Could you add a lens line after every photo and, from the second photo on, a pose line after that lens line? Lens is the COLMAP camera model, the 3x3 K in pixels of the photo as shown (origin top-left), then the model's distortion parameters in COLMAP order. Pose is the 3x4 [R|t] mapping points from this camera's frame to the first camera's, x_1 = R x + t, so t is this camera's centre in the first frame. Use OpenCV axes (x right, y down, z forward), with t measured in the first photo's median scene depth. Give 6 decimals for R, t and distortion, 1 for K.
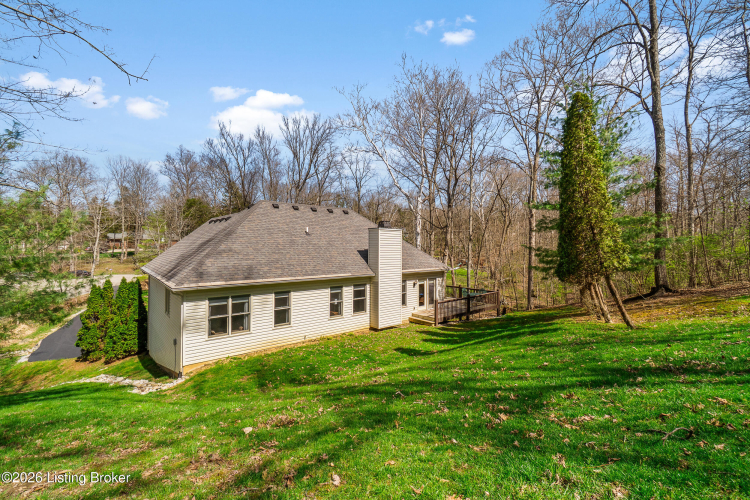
lens RADIAL K [[329.5, 0, 372.2], [0, 329.5, 249.7], [0, 0, 1]] dist [0.004601, 0.000926]
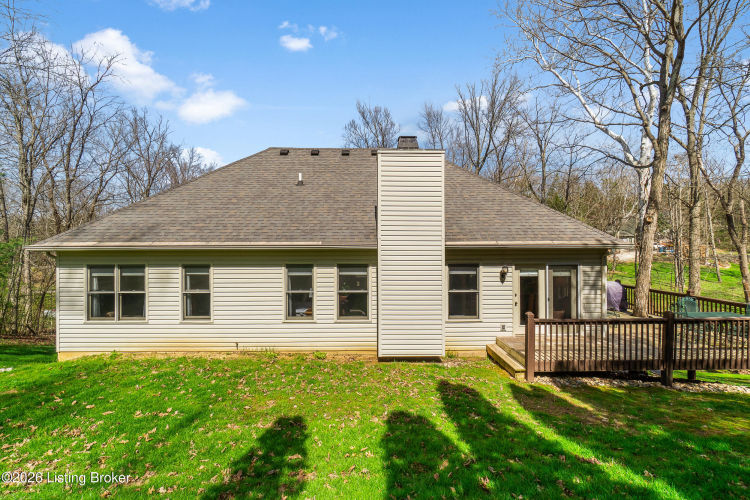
lens RADIAL K [[329.5, 0, 372.7], [0, 329.5, 247.6], [0, 0, 1]] dist [0.004601, 0.000926]
pose [[0.773121, 0.001410, -0.634257, 0.342985], [-0.004226, 0.999987, -0.002928, 0.084253], [0.634244, 0.004944, 0.773117, 0.651679]]
